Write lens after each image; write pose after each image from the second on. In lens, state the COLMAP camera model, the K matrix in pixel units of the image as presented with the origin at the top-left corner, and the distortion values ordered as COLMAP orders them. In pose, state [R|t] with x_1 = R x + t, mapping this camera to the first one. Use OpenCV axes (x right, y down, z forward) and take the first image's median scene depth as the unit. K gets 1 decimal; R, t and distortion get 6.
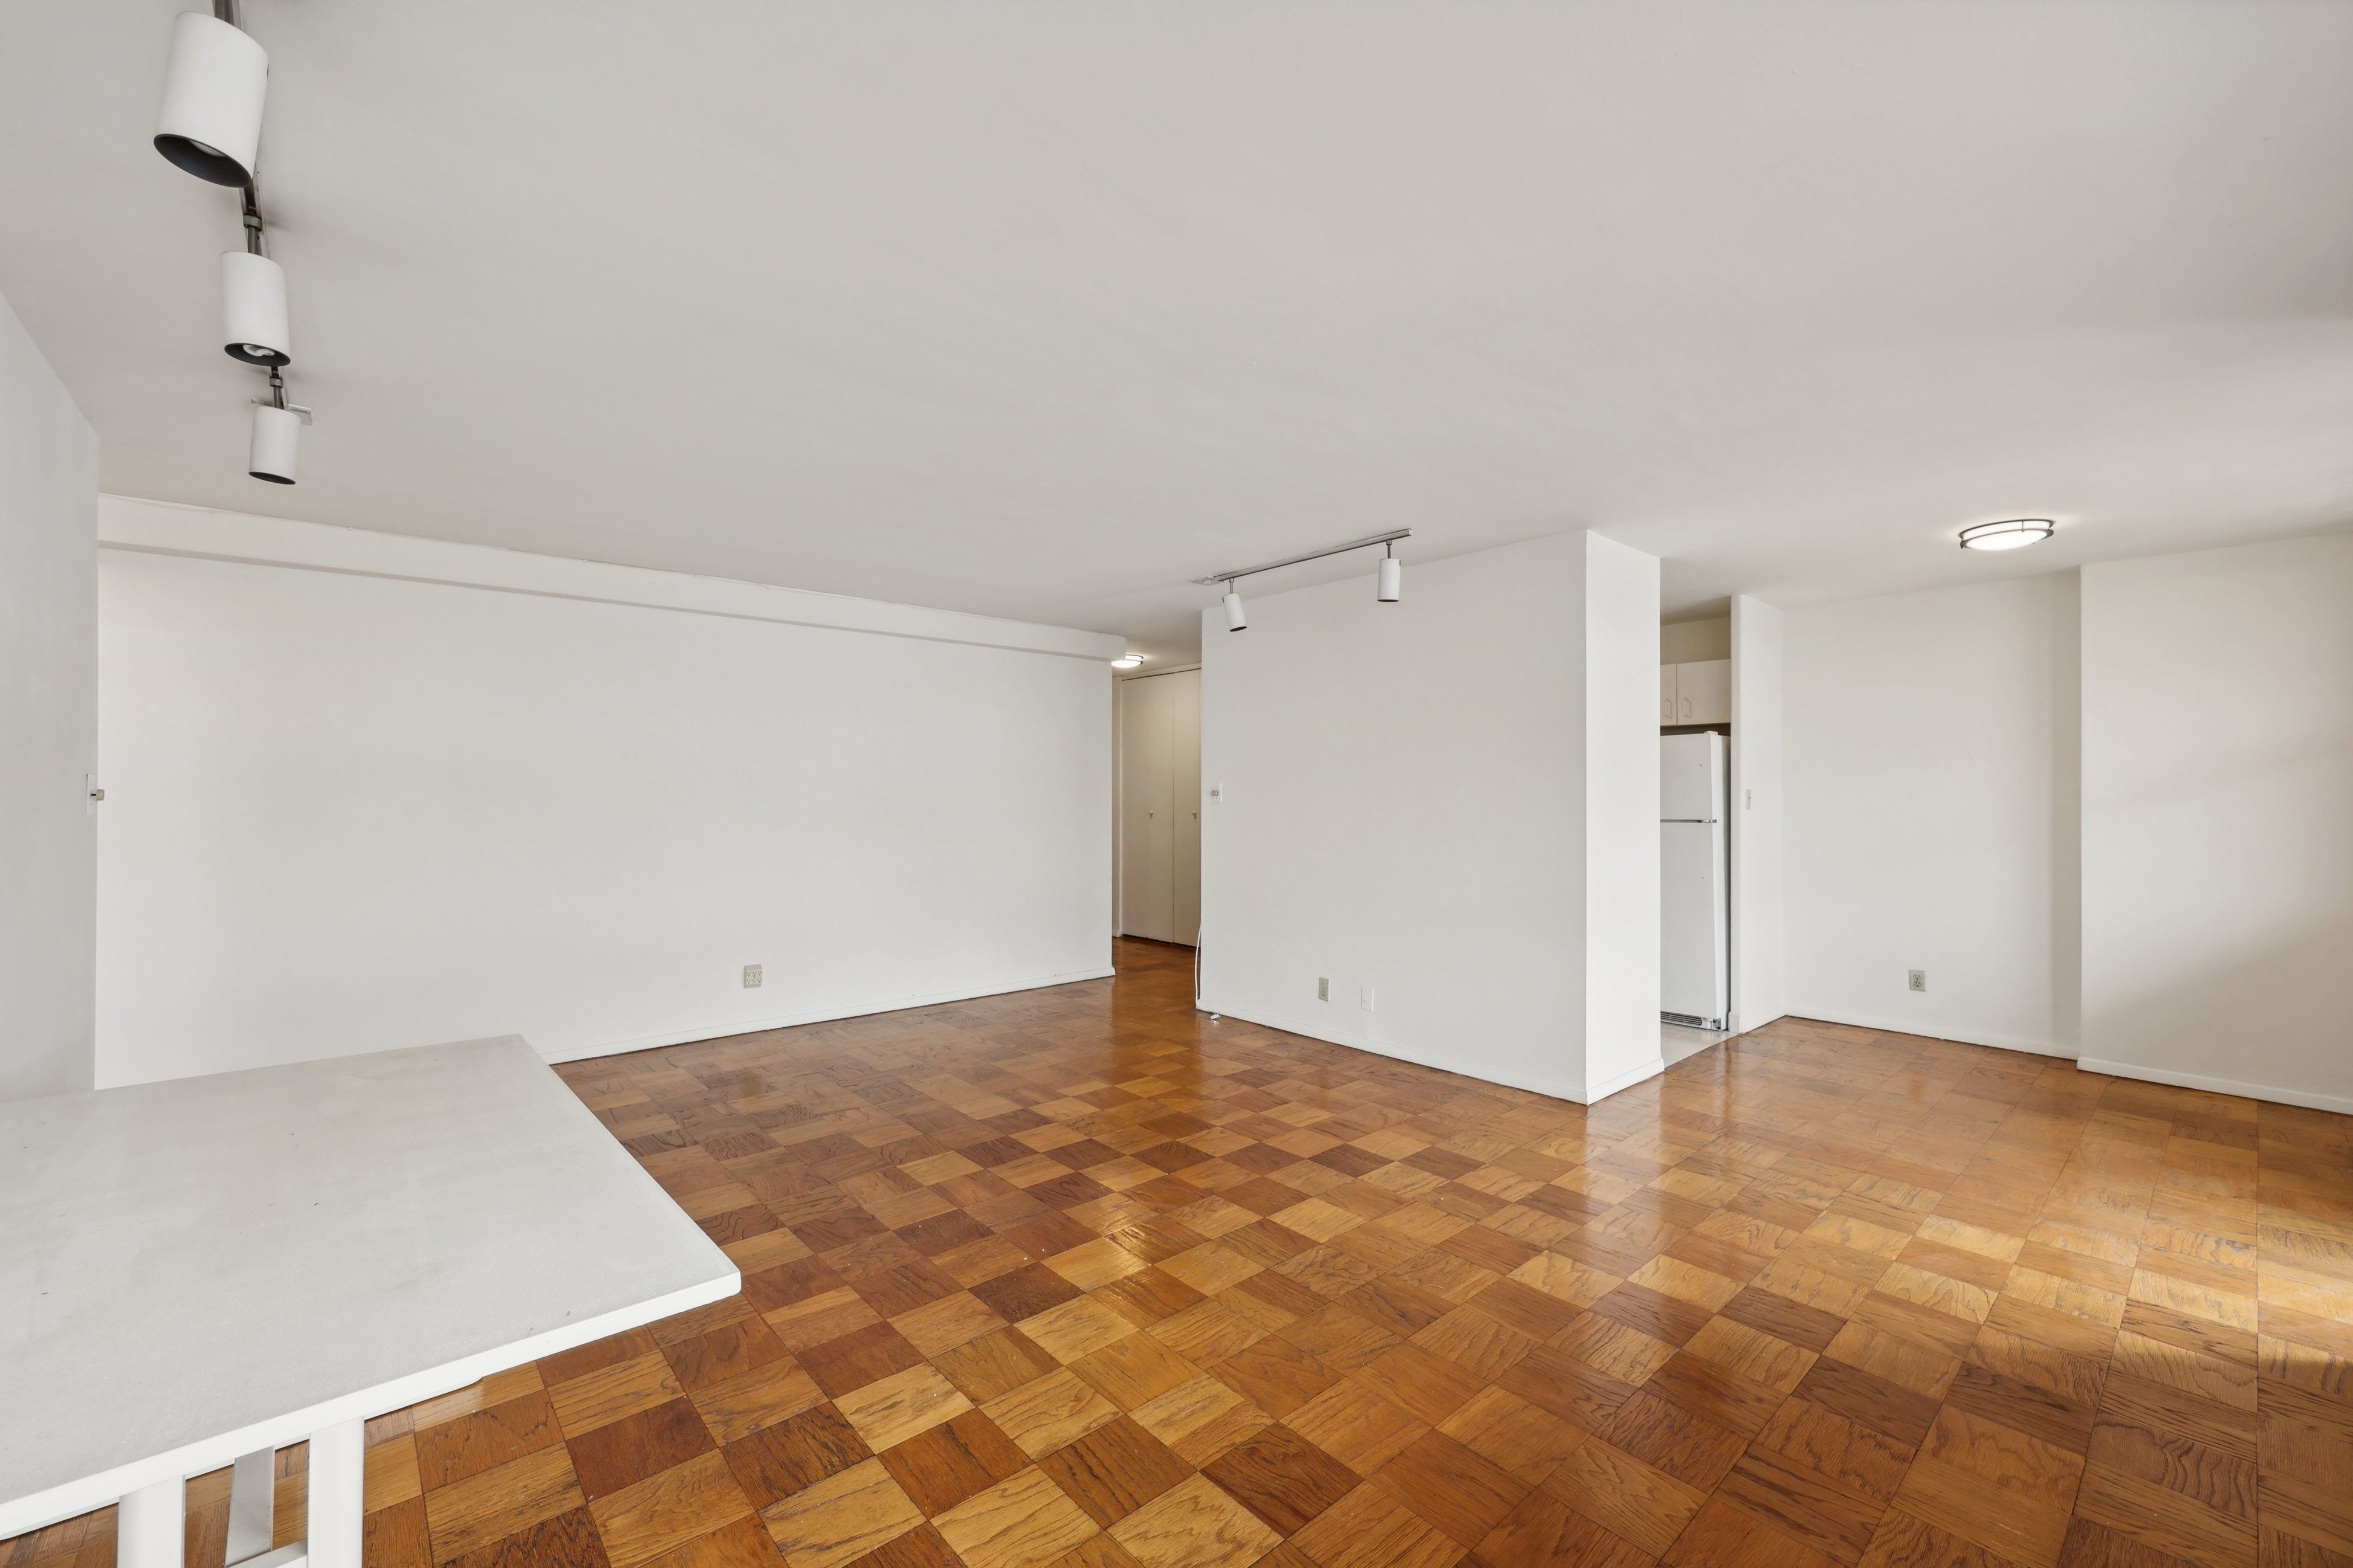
lens RADIAL K [[960.8, 0, 1189.1], [0, 960.8, 781.0], [0, 0, 1]] dist [-0.001735, 0.000263]
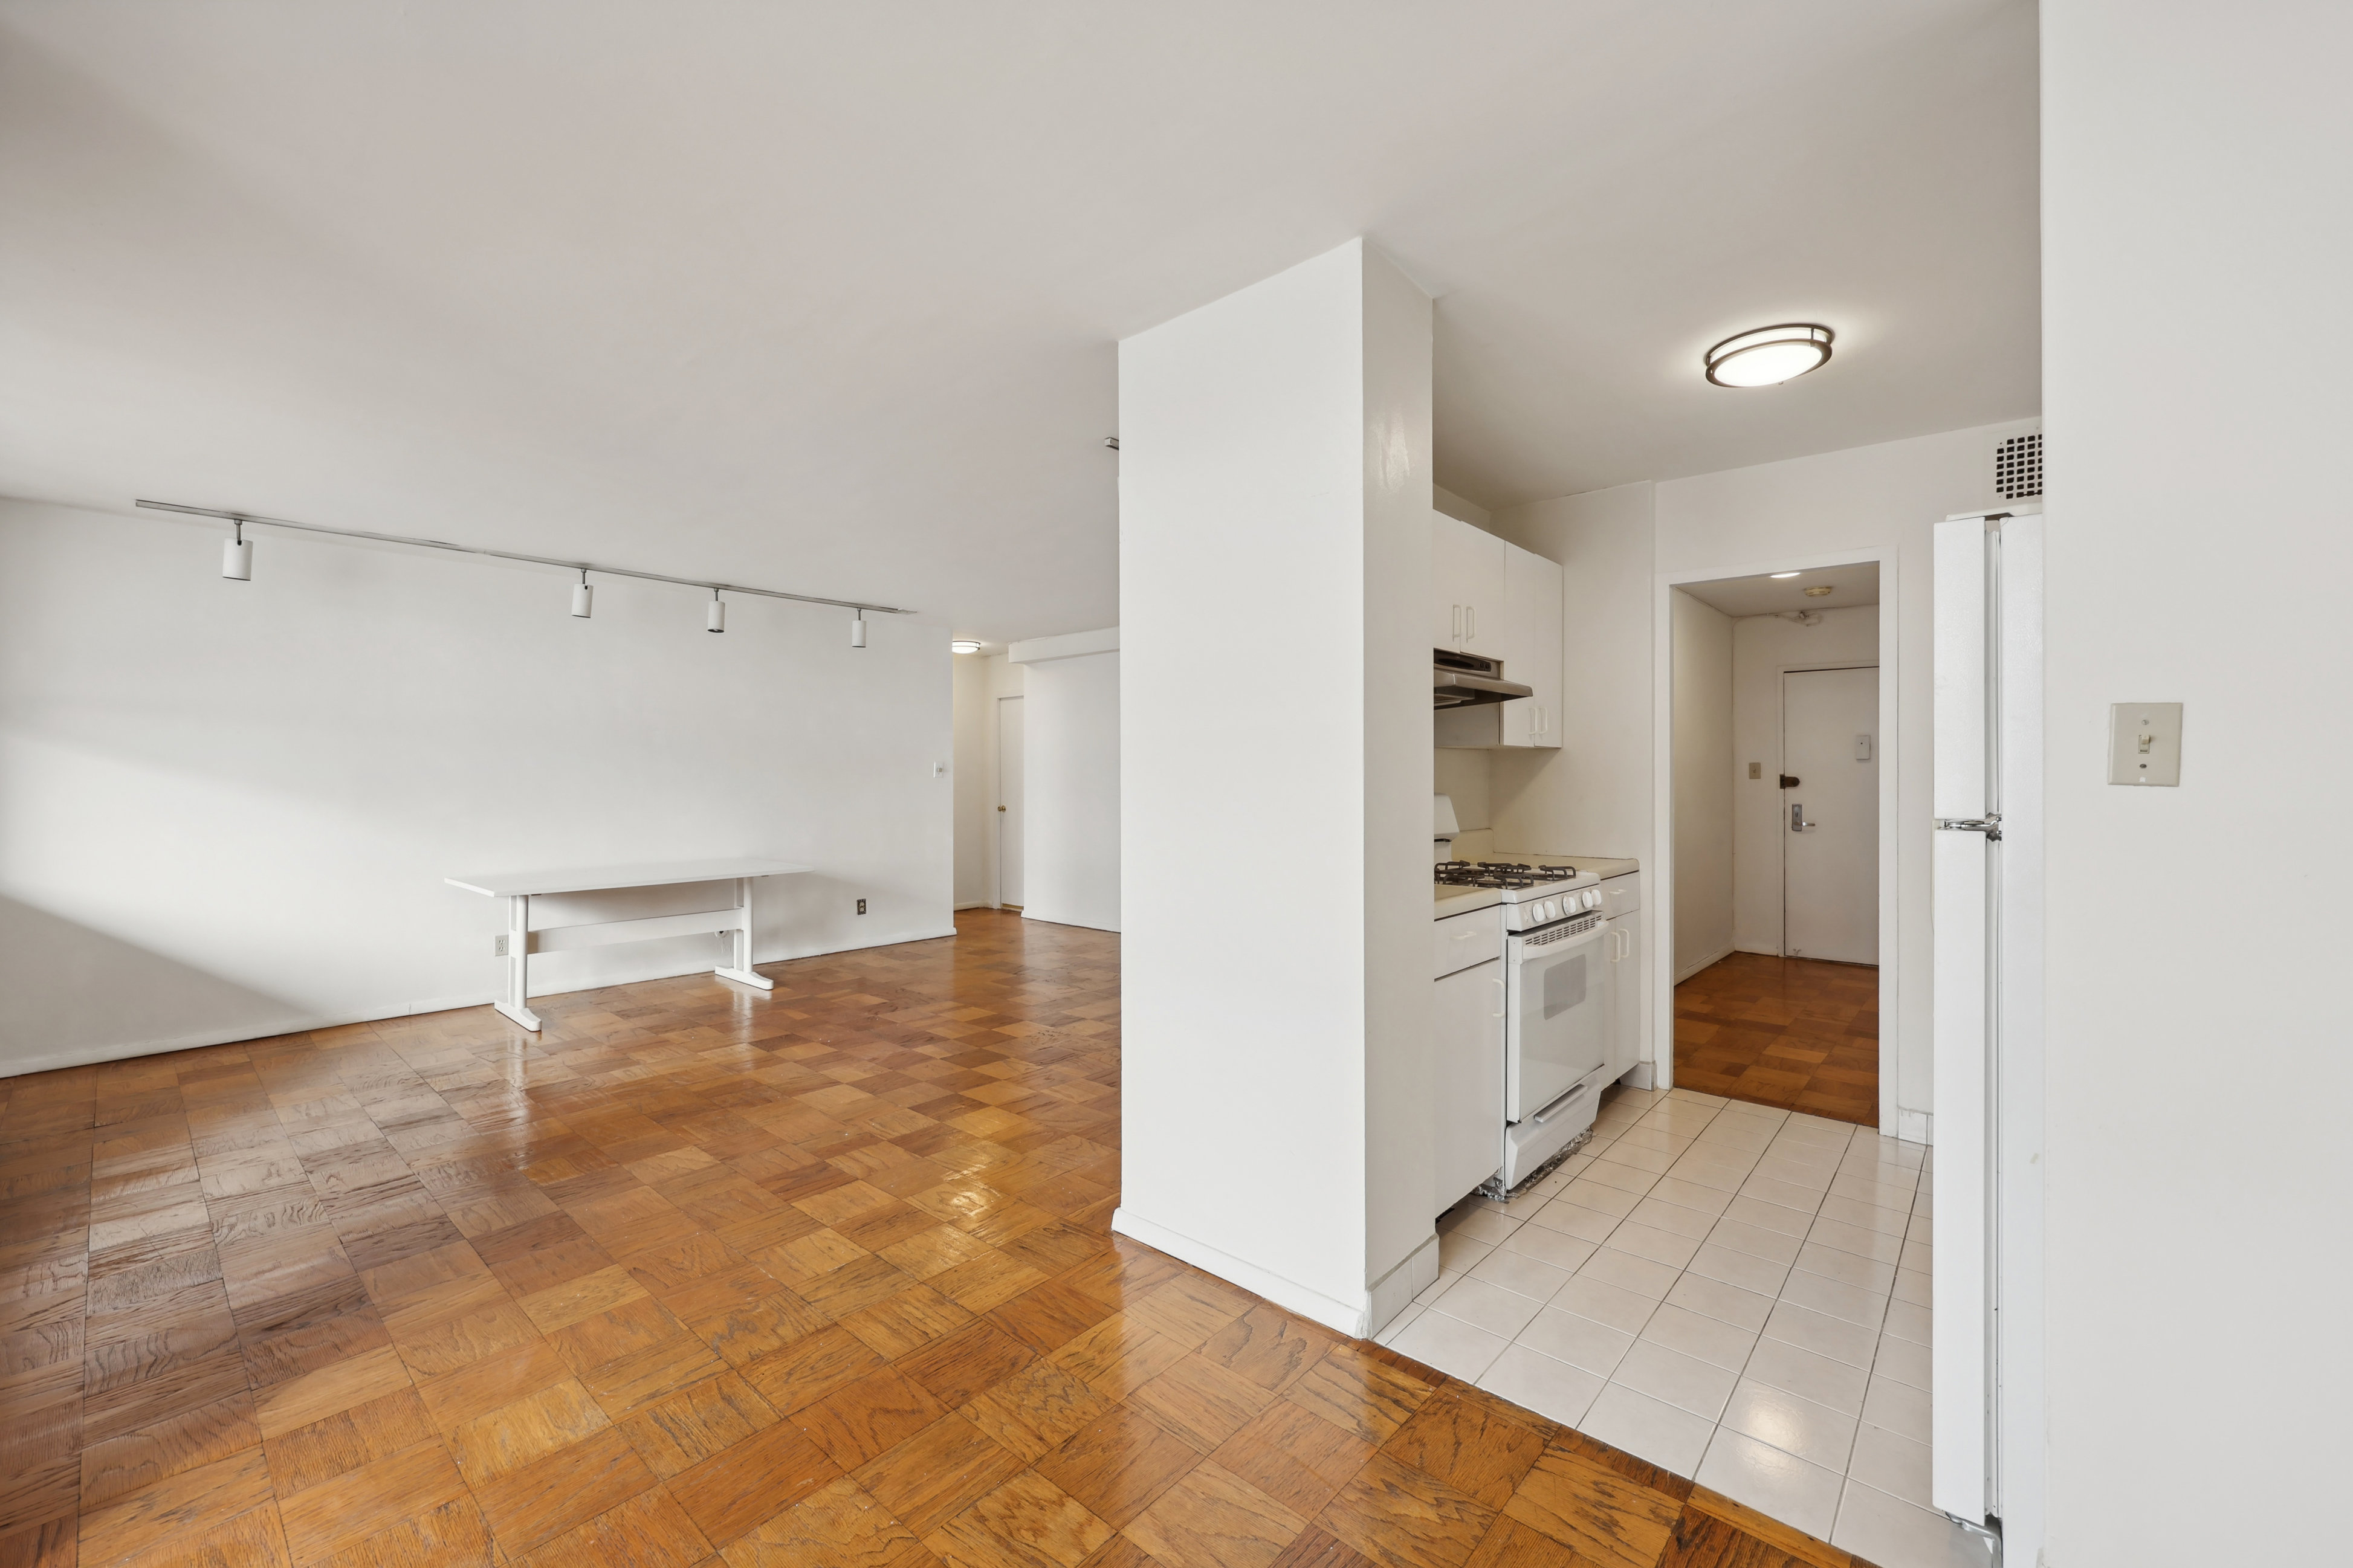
lens RADIAL K [[960.8, 0, 1166.1], [0, 960.8, 786.1], [0, 0, 1]] dist [-0.001735, 0.000263]
pose [[0.111574, 0.011517, -0.993689, 1.312293], [0.010099, 0.999868, 0.012723, 0.032055], [0.993705, -0.011455, 0.111443, 1.187256]]
